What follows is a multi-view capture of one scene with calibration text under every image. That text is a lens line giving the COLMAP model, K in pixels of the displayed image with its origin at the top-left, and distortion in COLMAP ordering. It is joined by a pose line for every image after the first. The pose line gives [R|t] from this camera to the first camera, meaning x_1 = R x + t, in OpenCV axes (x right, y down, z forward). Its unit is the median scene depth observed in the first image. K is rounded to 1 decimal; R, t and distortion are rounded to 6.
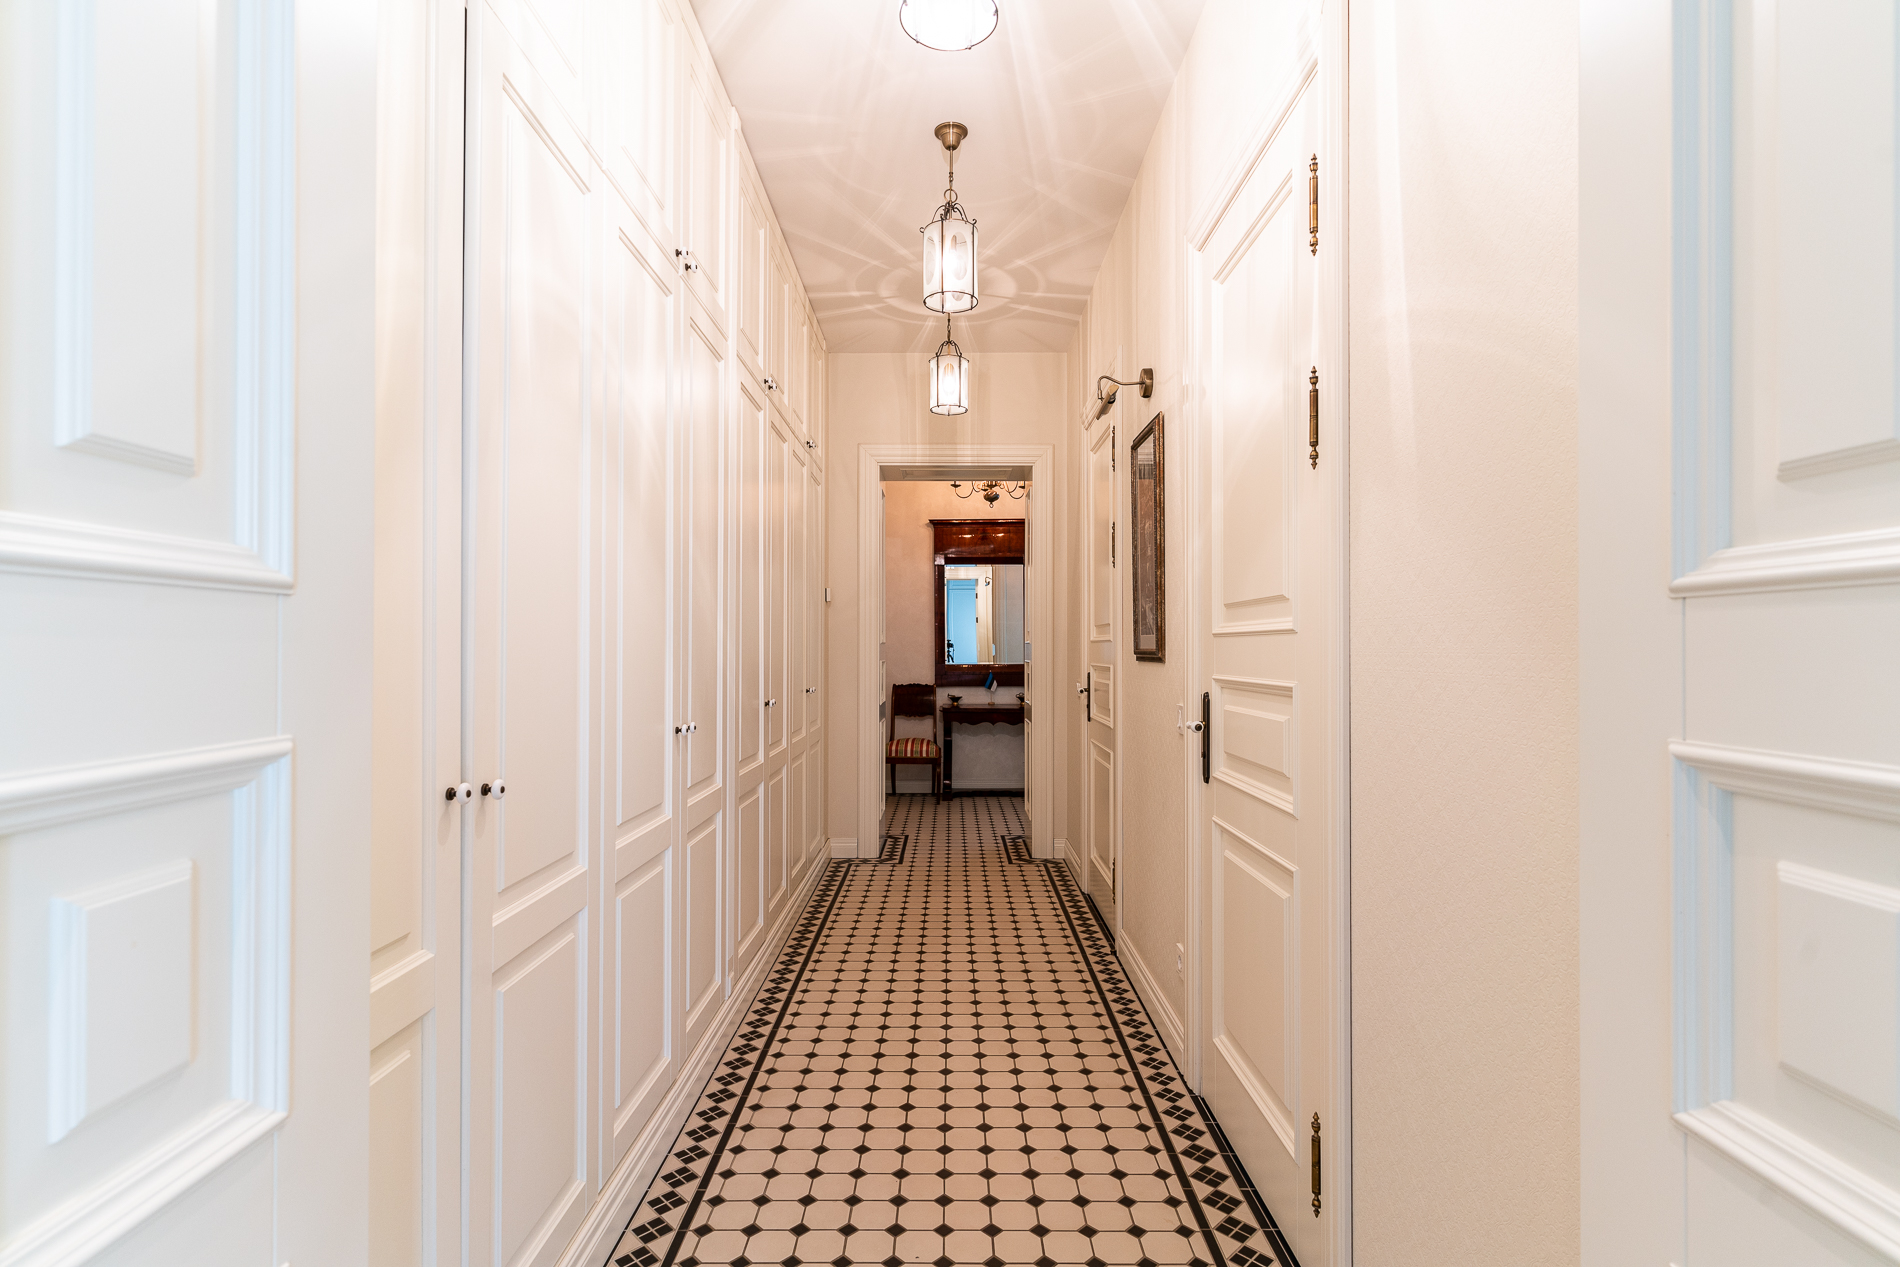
lens RADIAL K [[902.4, 0, 951.0], [0, 902.4, 634.8], [0, 0, 1]] dist [-0.001020, -0.000015]
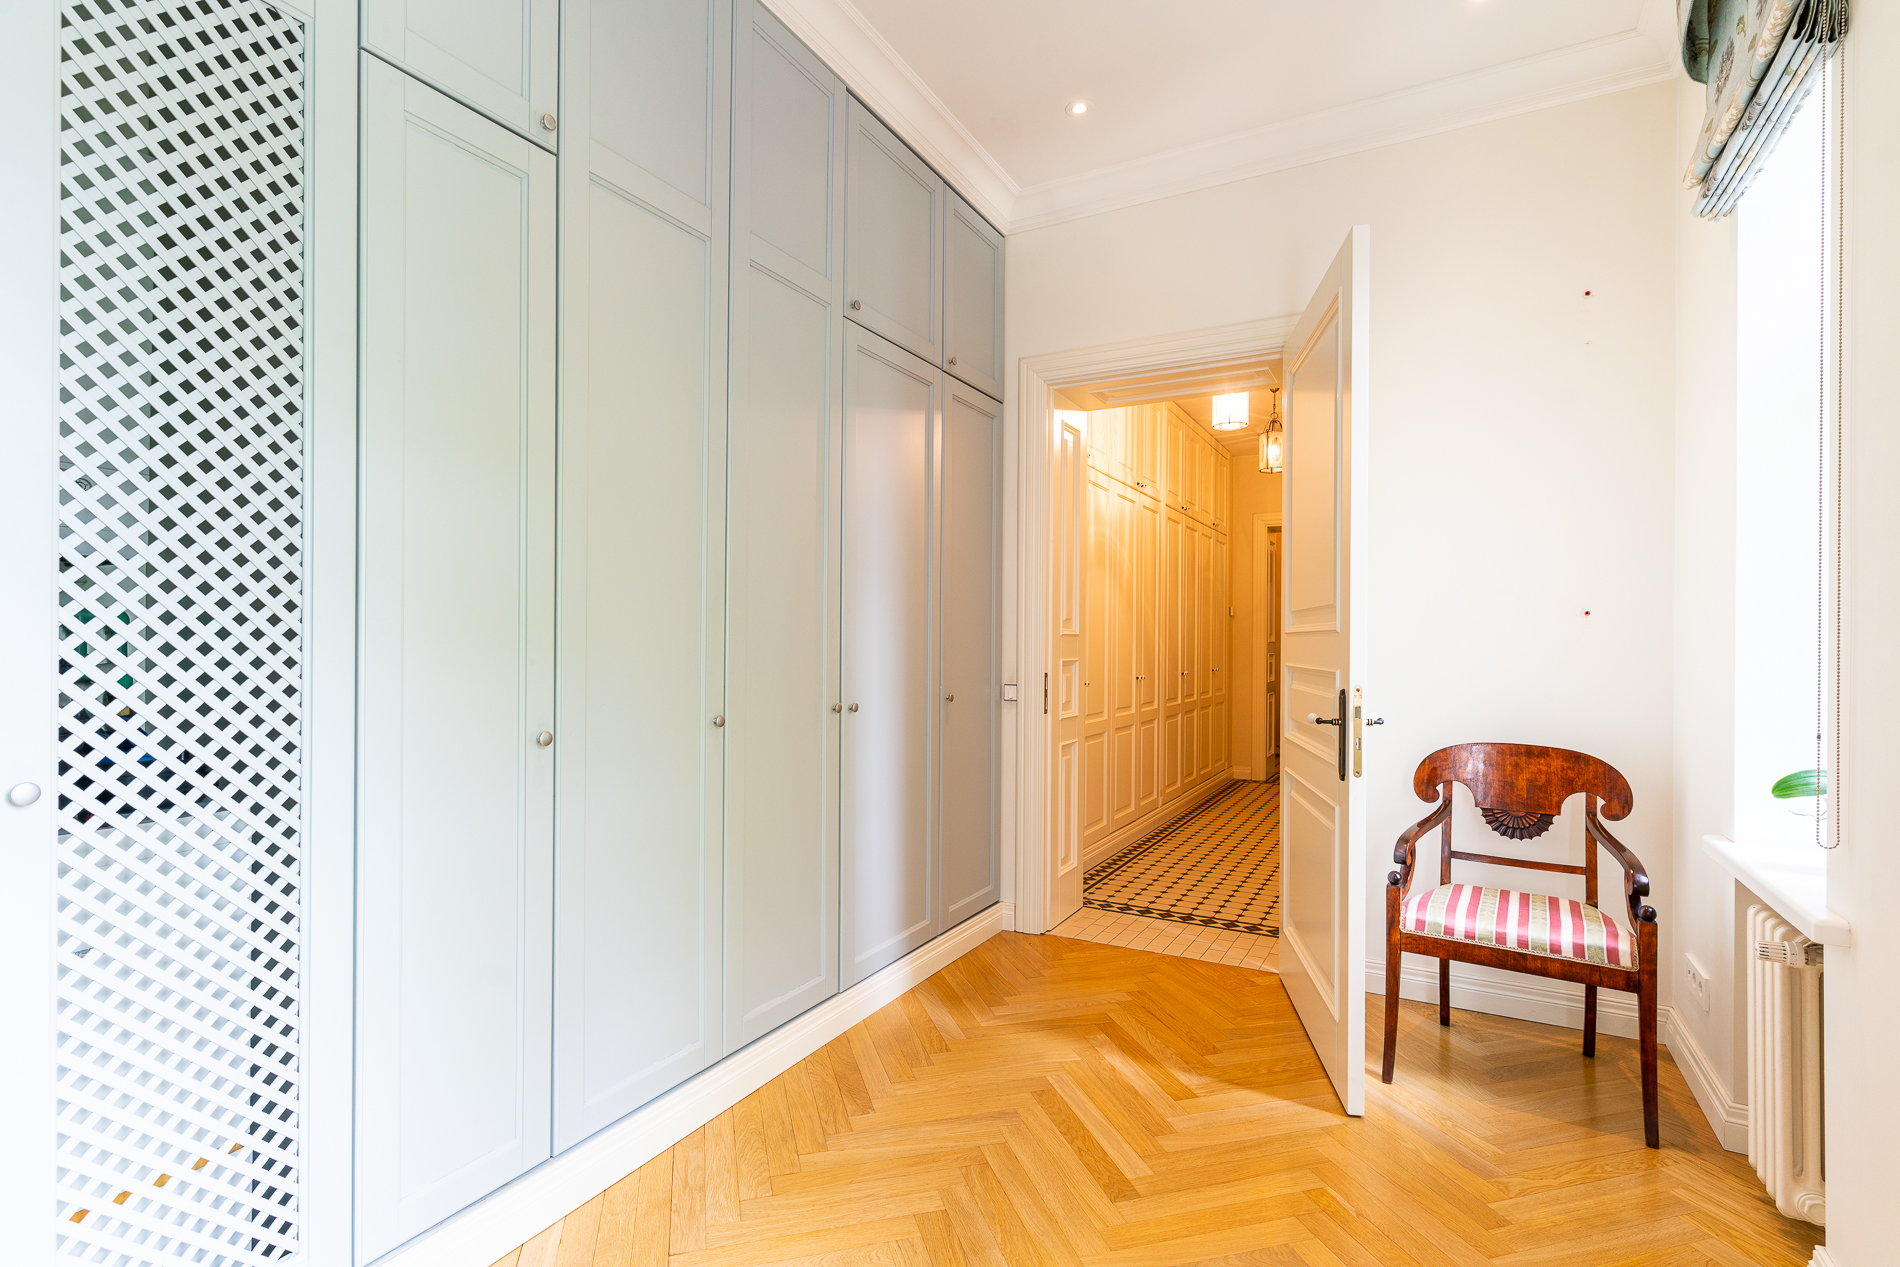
lens RADIAL K [[902.4, 0, 949.3], [0, 902.4, 638.6], [0, 0, 1]] dist [-0.001020, -0.000015]
pose [[0.875909, 0.001976, -0.482473, 0.323815], [-0.002420, 0.999997, -0.000298, 0.002006], [0.482471, 0.001429, 0.875911, -1.047233]]
